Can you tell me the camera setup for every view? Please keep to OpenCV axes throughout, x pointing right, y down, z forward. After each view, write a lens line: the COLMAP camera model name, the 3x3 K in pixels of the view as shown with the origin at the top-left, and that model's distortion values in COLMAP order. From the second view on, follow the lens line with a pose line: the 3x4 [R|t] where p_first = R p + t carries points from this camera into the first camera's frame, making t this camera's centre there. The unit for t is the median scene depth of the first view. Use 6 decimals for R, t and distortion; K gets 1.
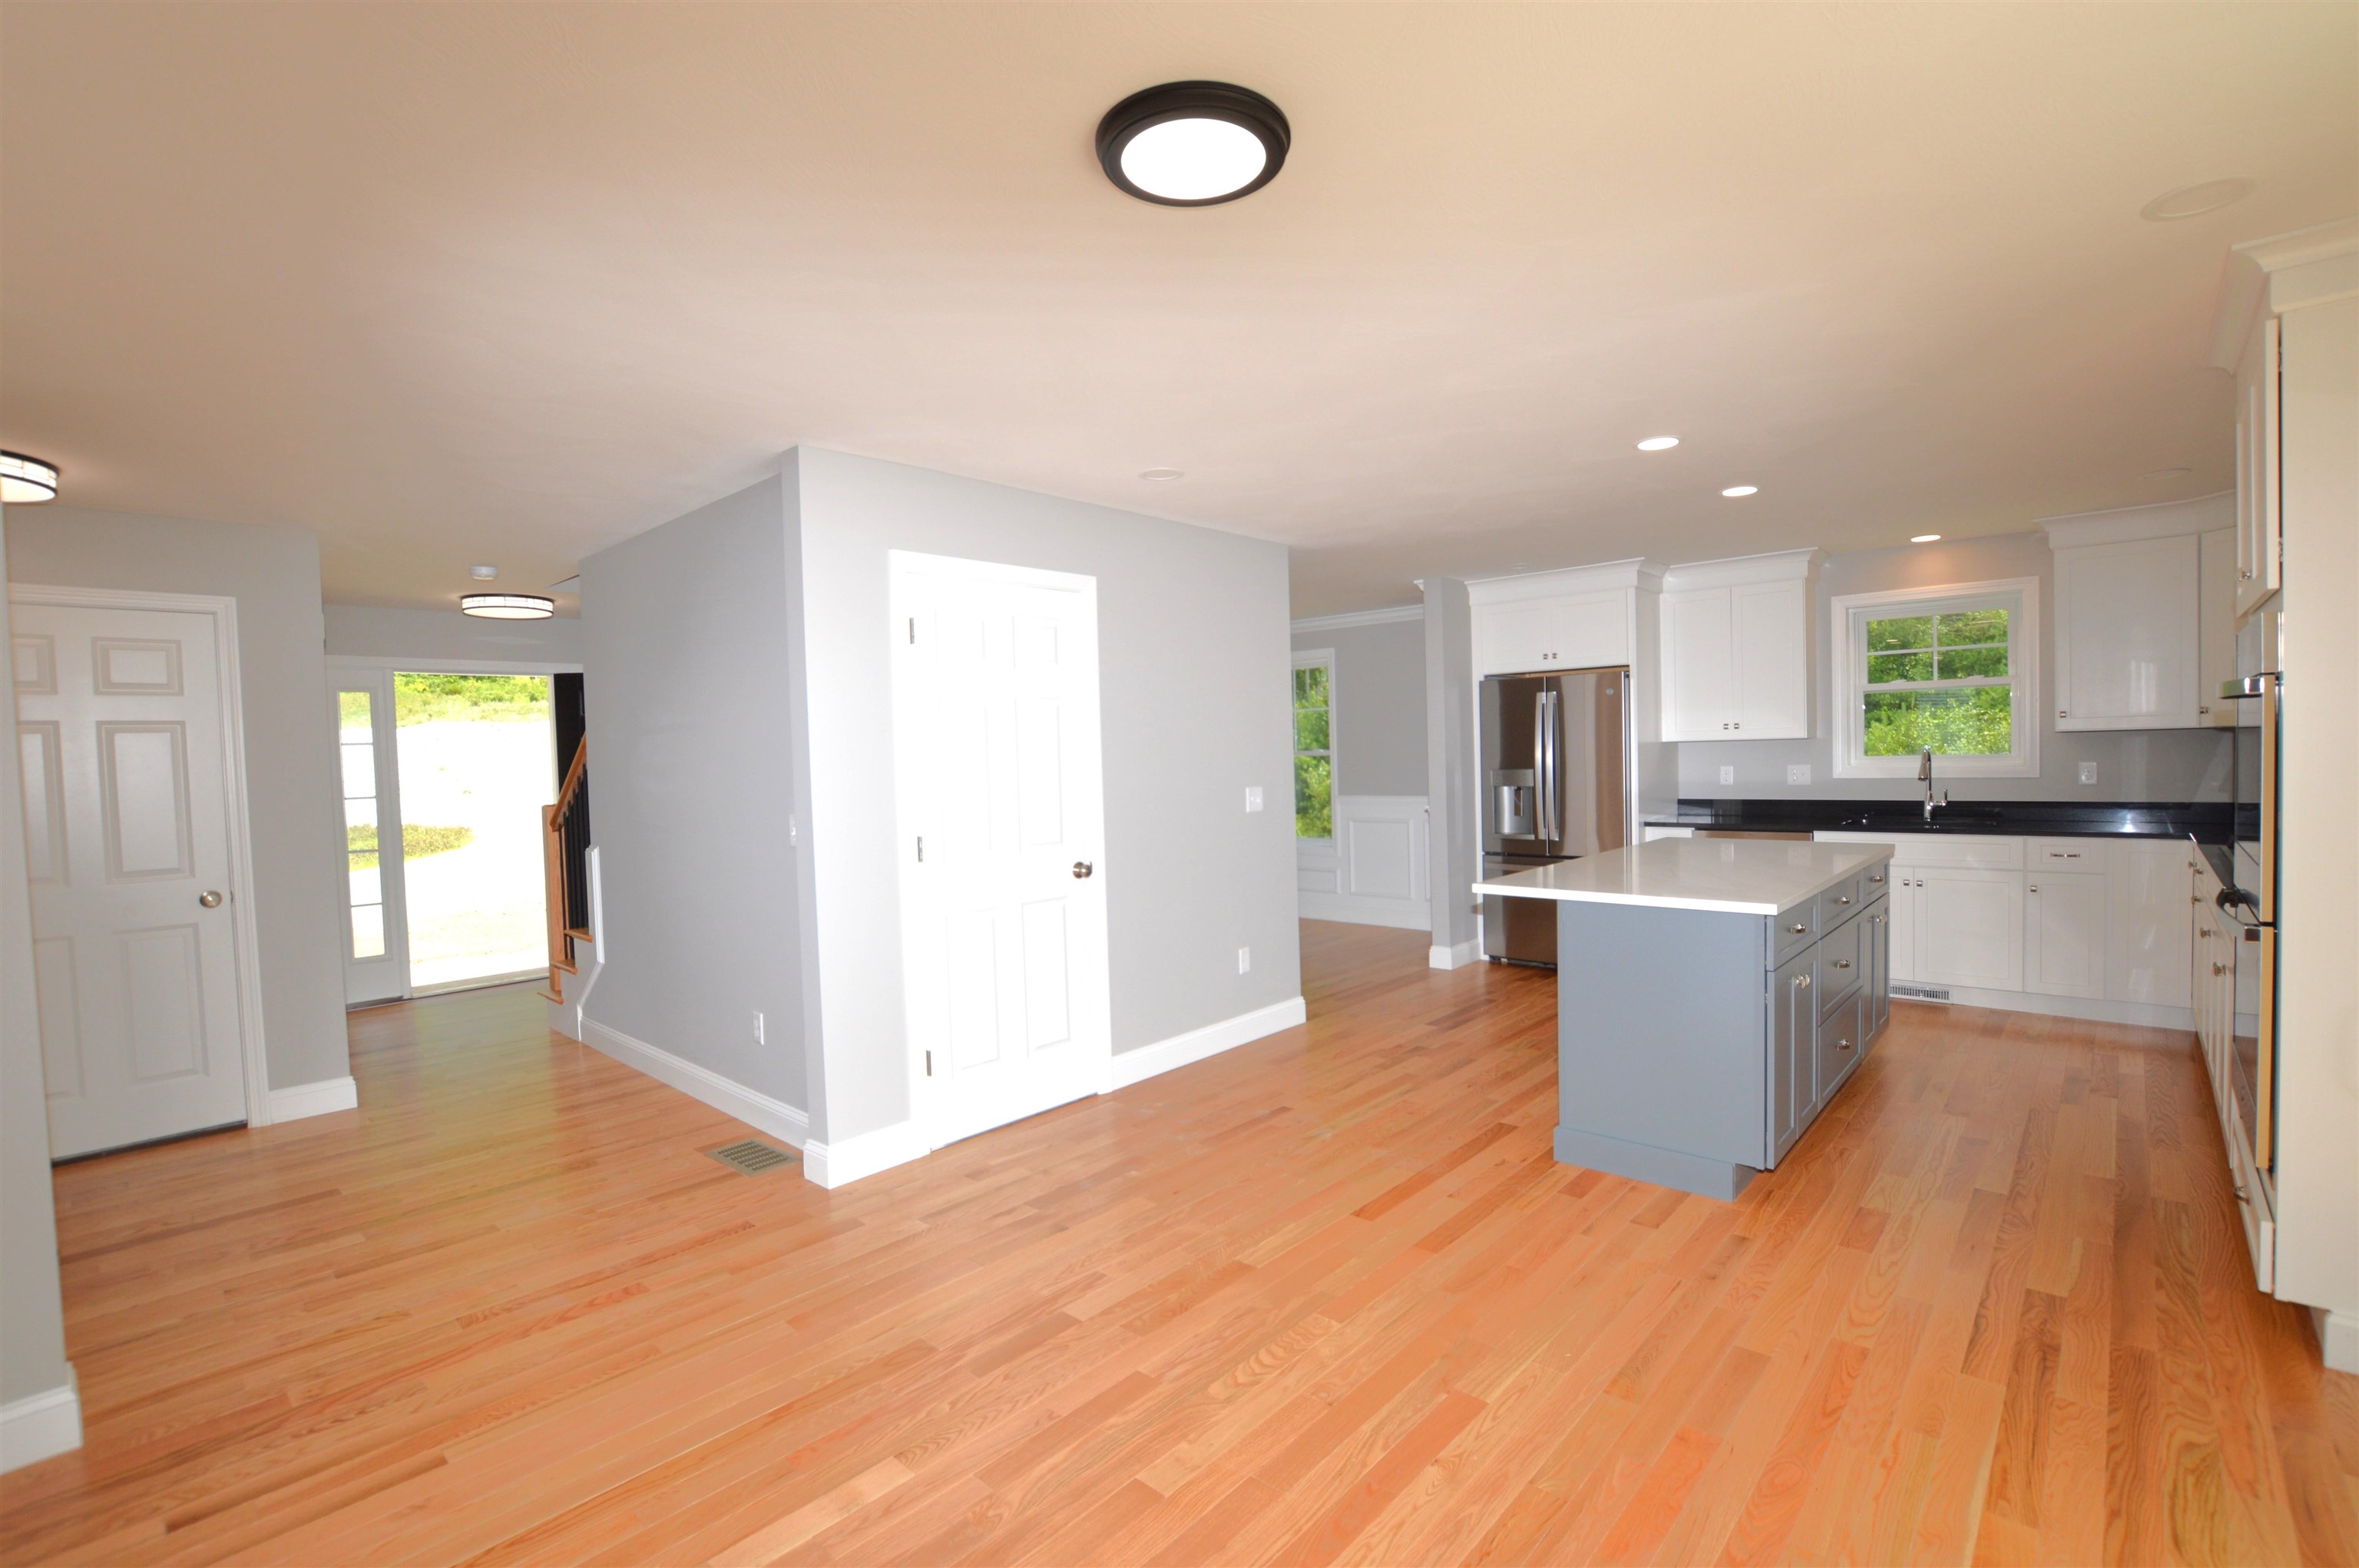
lens RADIAL K [[1047.6, 0, 1179.5], [0, 1047.6, 784.0], [0, 0, 1]] dist [-0.000873, -0.000243]
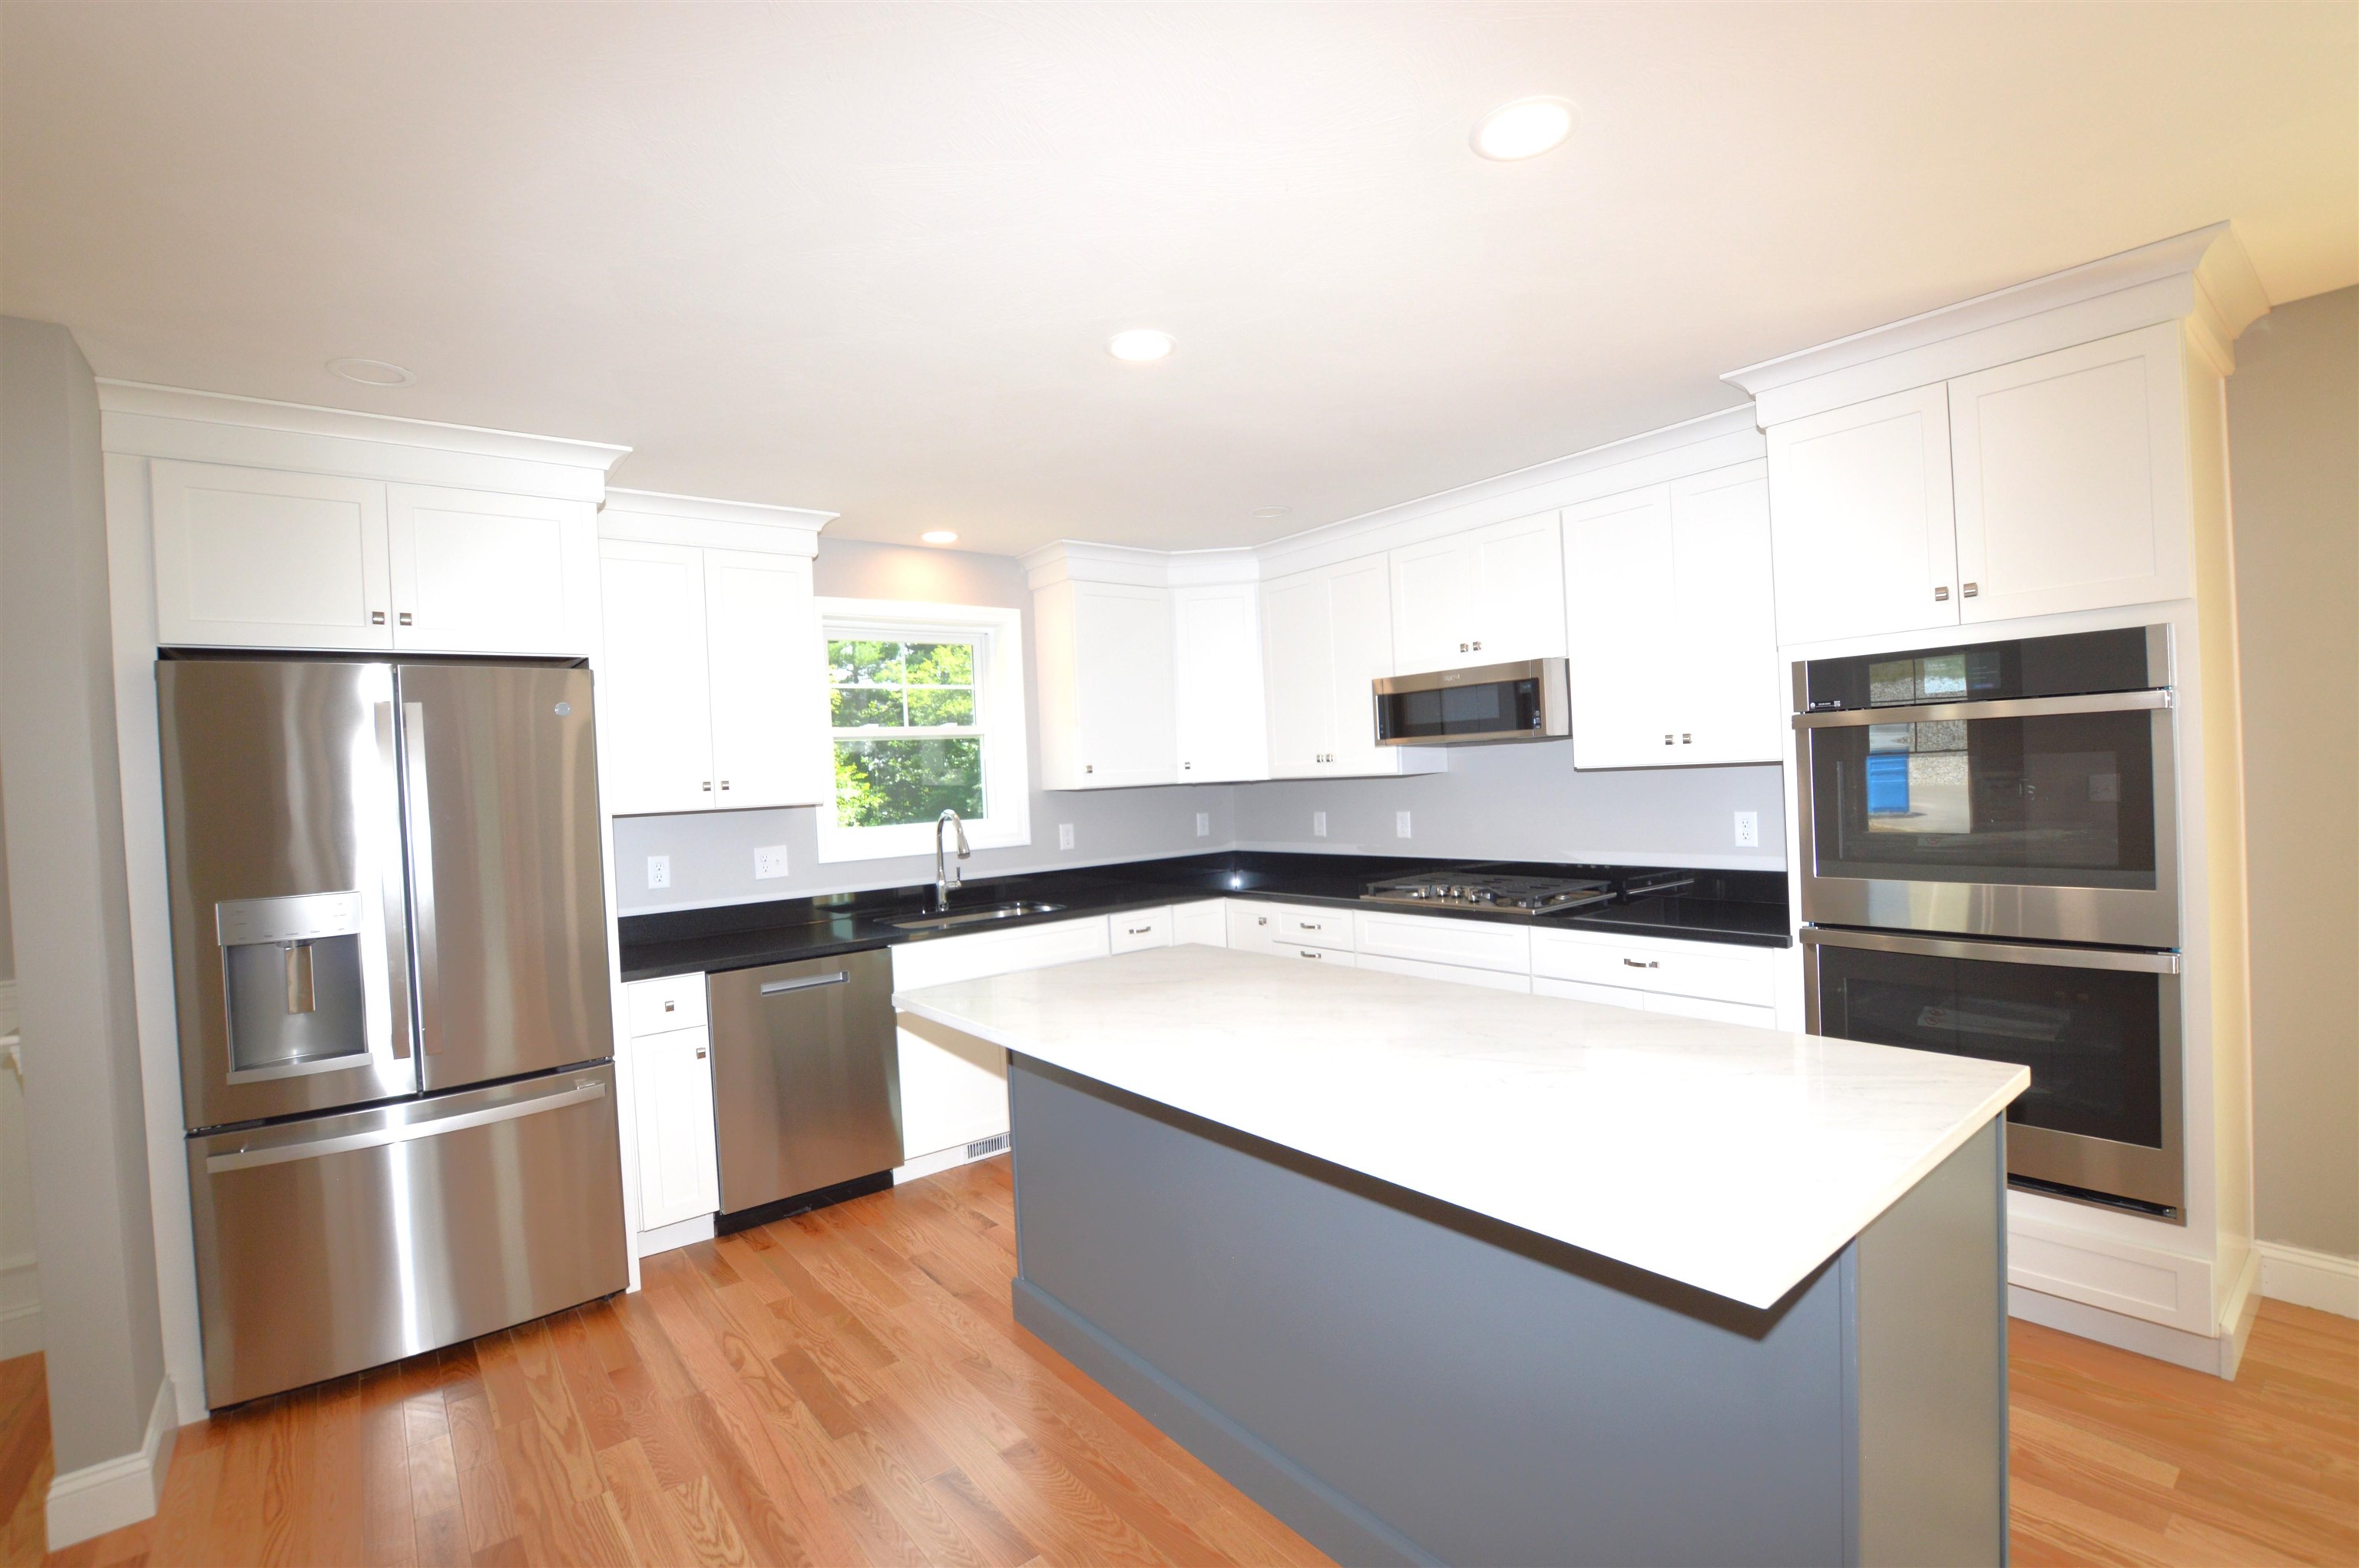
lens RADIAL K [[1047.6, 0, 1179.5], [0, 1047.6, 784.0], [0, 0, 1]] dist [-0.000873, -0.000243]
pose [[0.138127, 0.014863, 0.990303, -0.012717], [0.076000, 0.996780, -0.025560, -0.023747], [-0.987494, 0.078794, 0.136553, 0.730693]]
